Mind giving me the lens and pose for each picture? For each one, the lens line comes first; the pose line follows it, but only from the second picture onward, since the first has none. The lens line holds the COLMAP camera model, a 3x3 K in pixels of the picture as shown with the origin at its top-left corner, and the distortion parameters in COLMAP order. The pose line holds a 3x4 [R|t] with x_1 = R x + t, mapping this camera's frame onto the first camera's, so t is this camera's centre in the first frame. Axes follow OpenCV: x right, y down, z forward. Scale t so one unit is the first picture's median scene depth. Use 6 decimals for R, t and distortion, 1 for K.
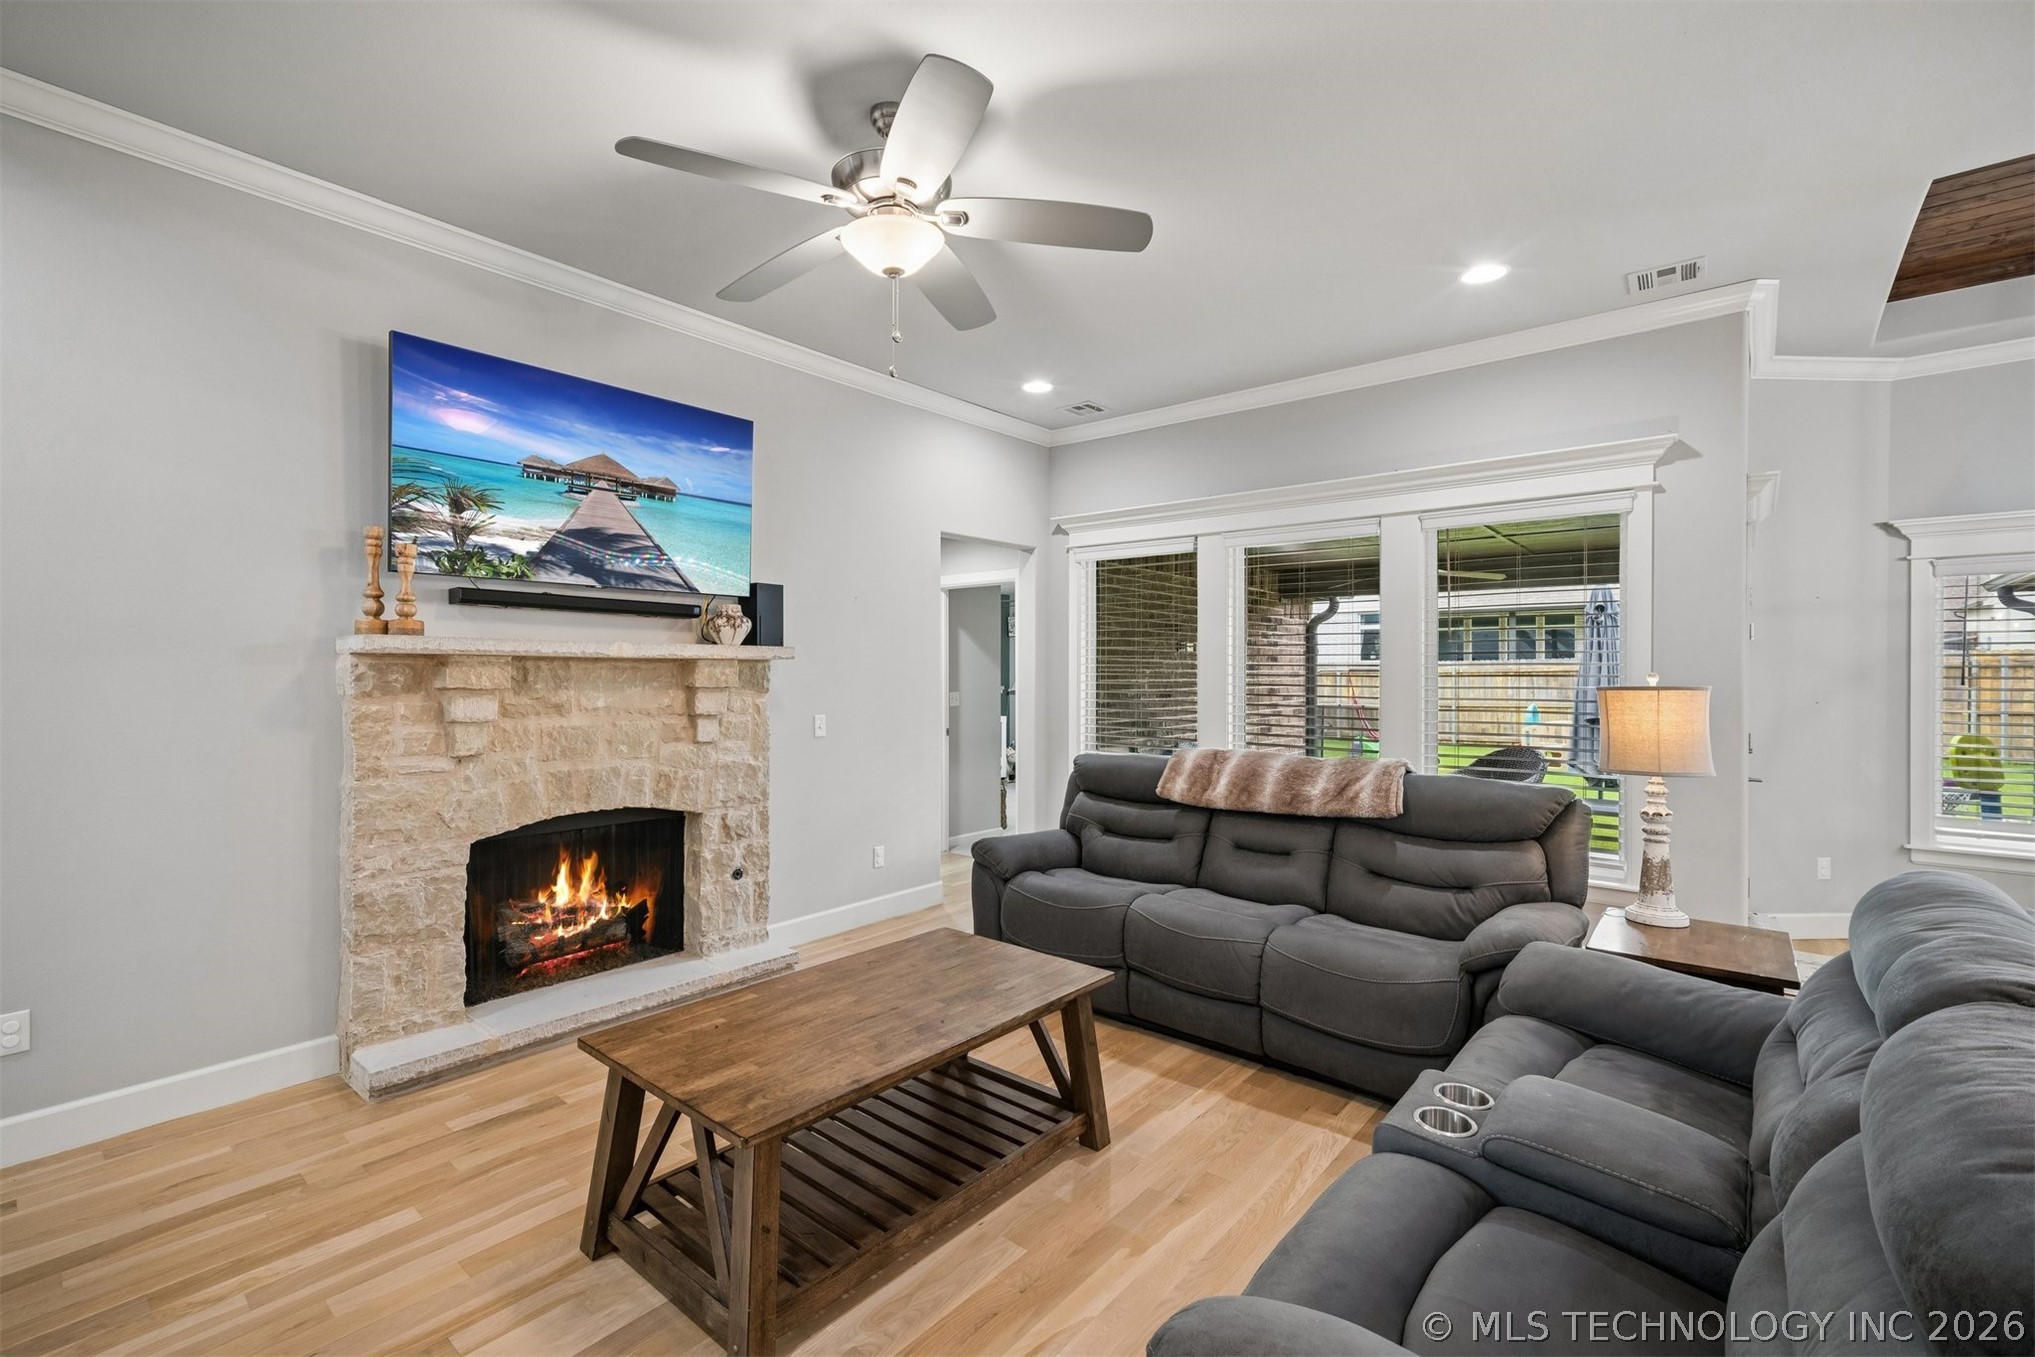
lens RADIAL K [[891.4, 0, 1000.3], [0, 891.4, 676.2], [0, 0, 1]] dist [-0.000061, 0.002522]
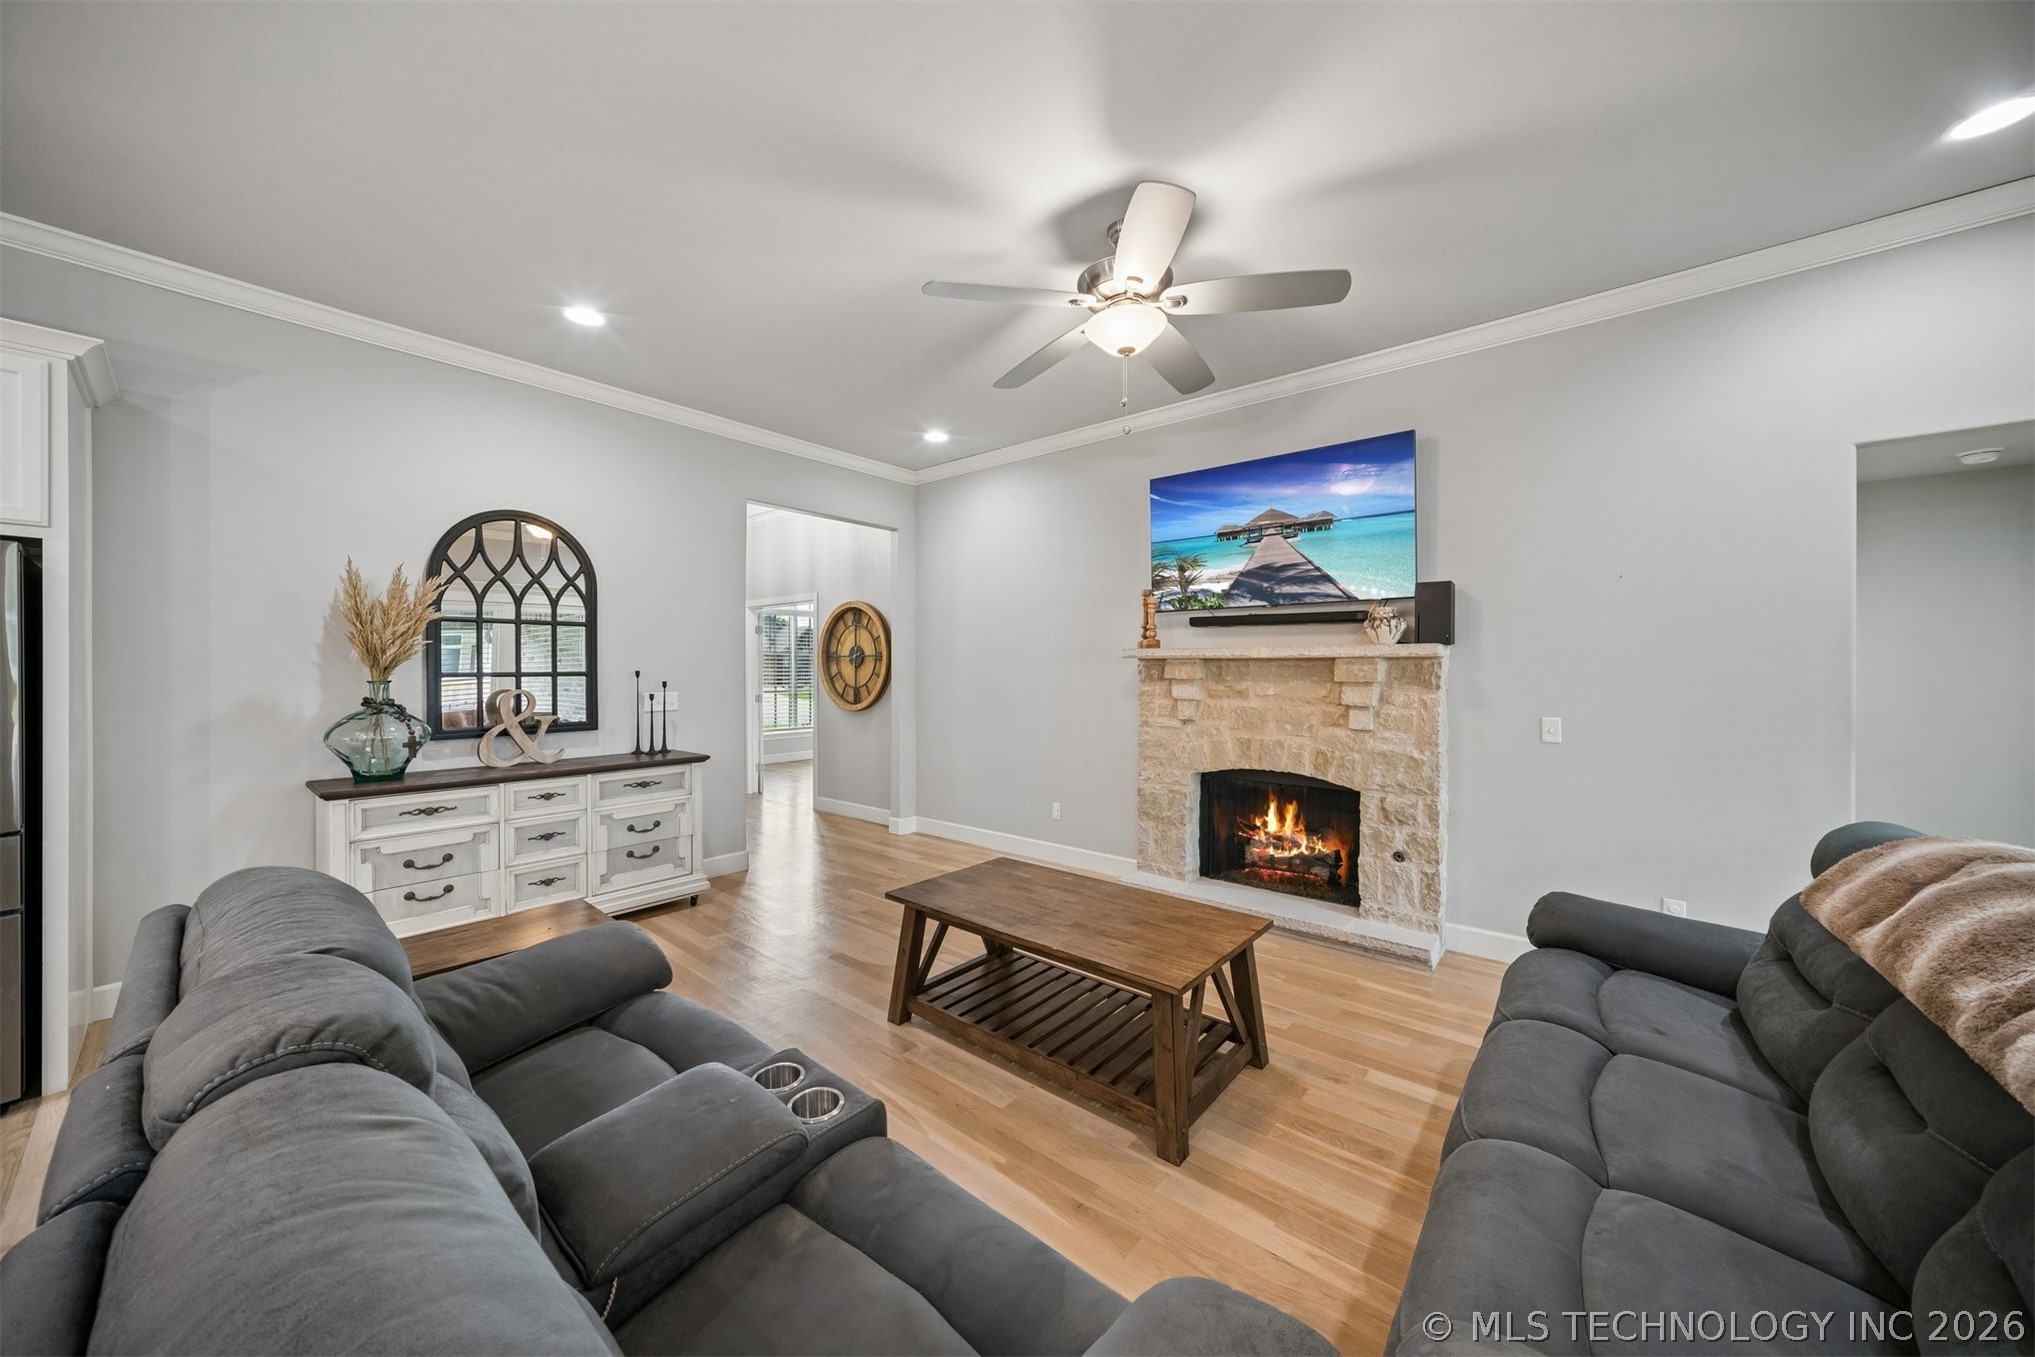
lens RADIAL K [[714.5, 0, 1011.4], [0, 714.5, 675.0], [0, 0, 1]] dist [-0.020626, 0.005980]
pose [[-0.004569, 0.006205, -0.999970, 0.650308], [-0.005940, 0.999963, 0.006232, 0.000005], [0.999972, 0.005968, -0.004532, 0.616525]]
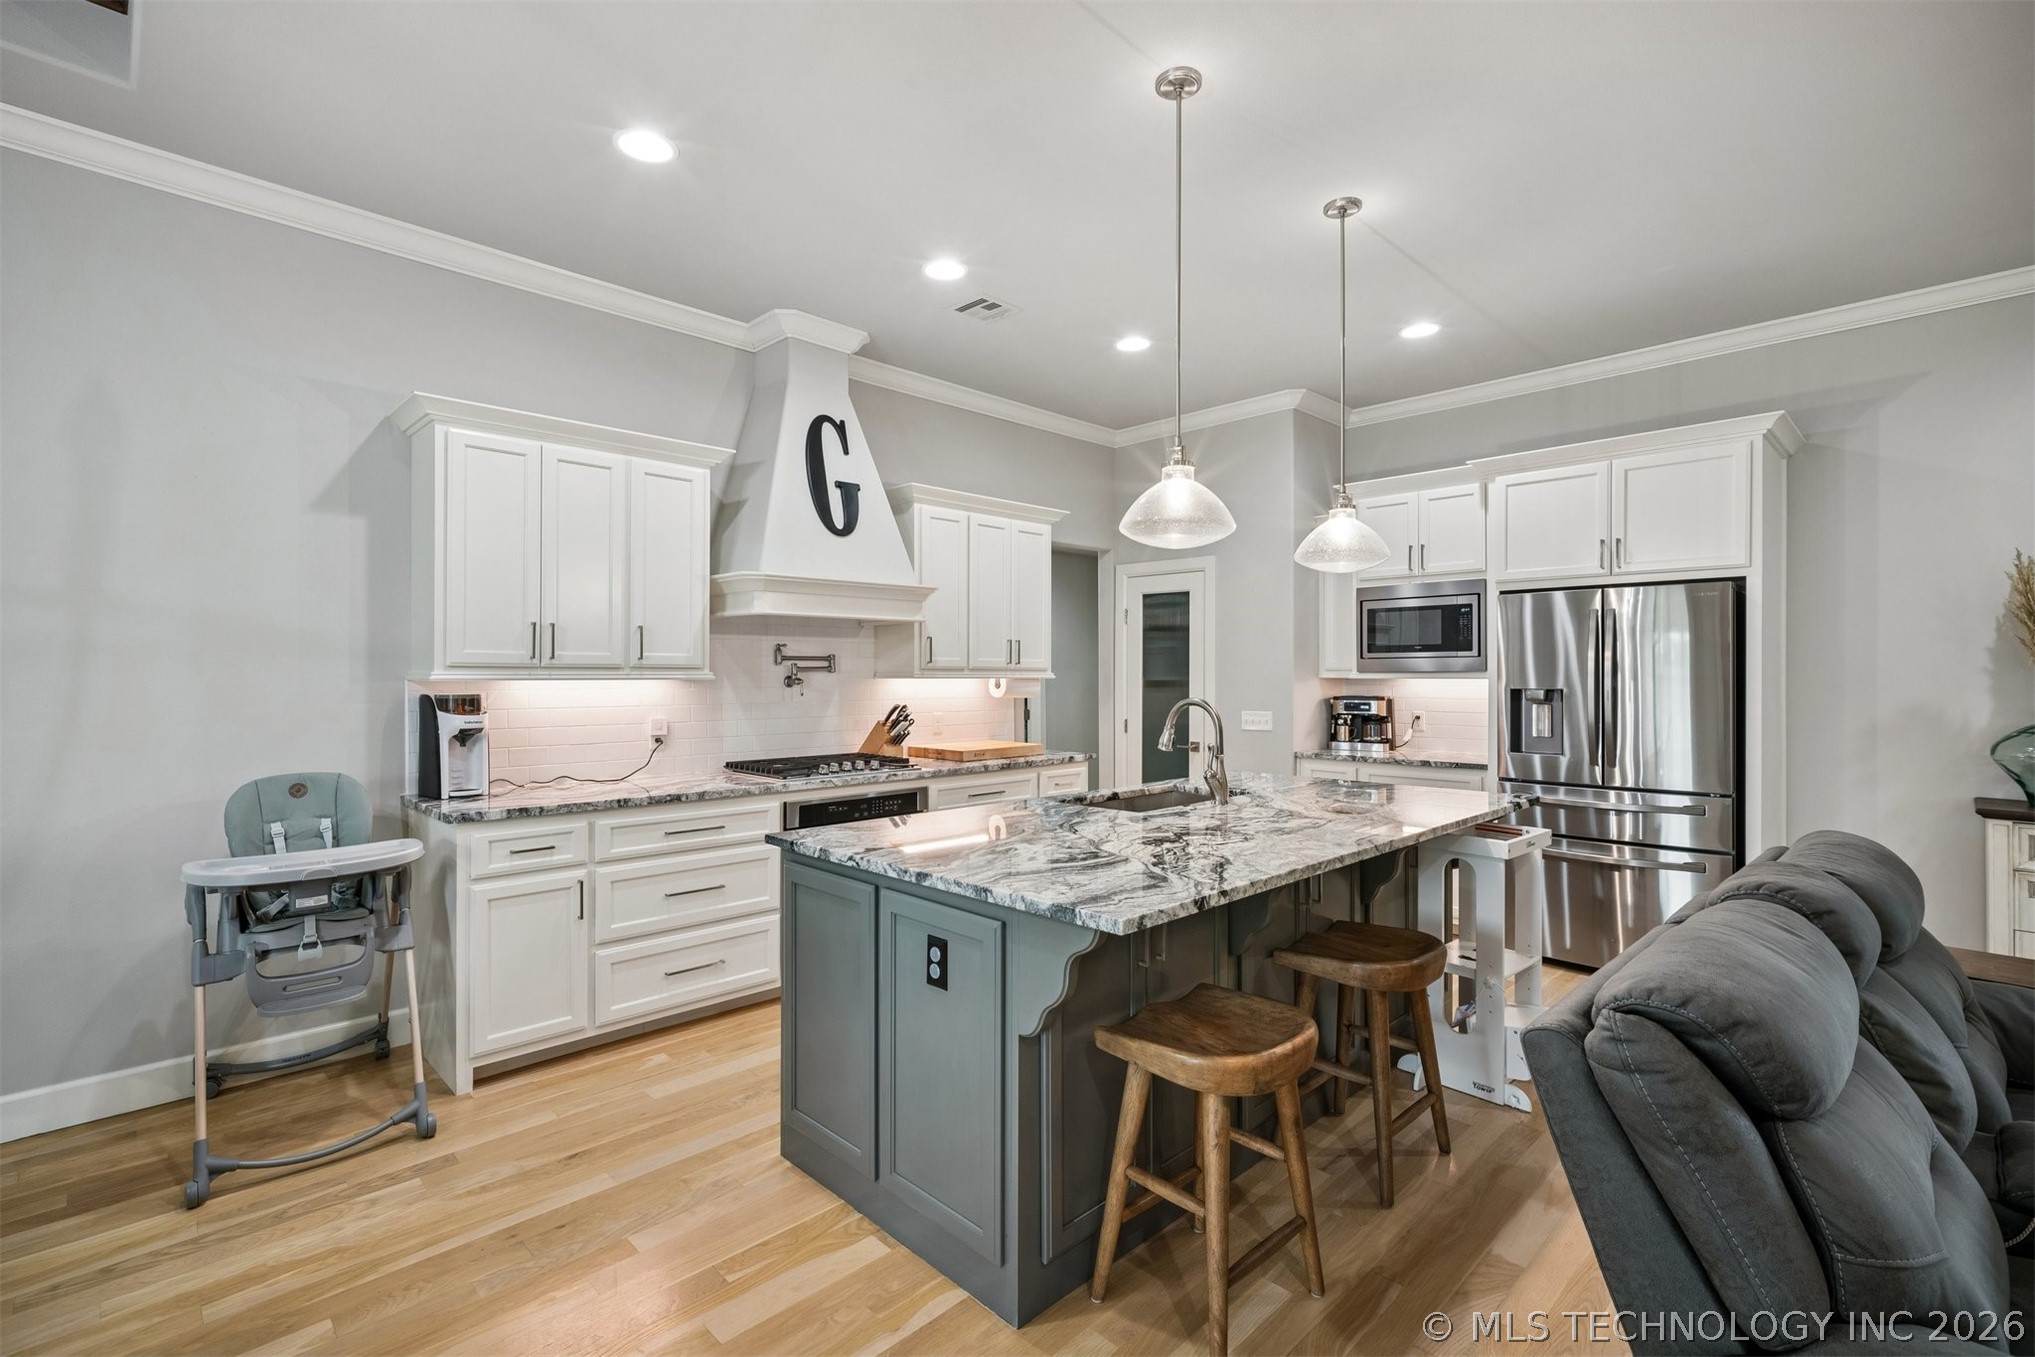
lens RADIAL K [[931.2, 0, 996.8], [0, 931.2, 675.6], [0, 0, 1]] dist [0.004428, 0.003569]
pose [[-0.994606, -0.003374, 0.103674, 0.785986], [-0.002549, 0.999964, 0.008083, -0.003108], [-0.103697, 0.007775, -0.994578, 0.933915]]
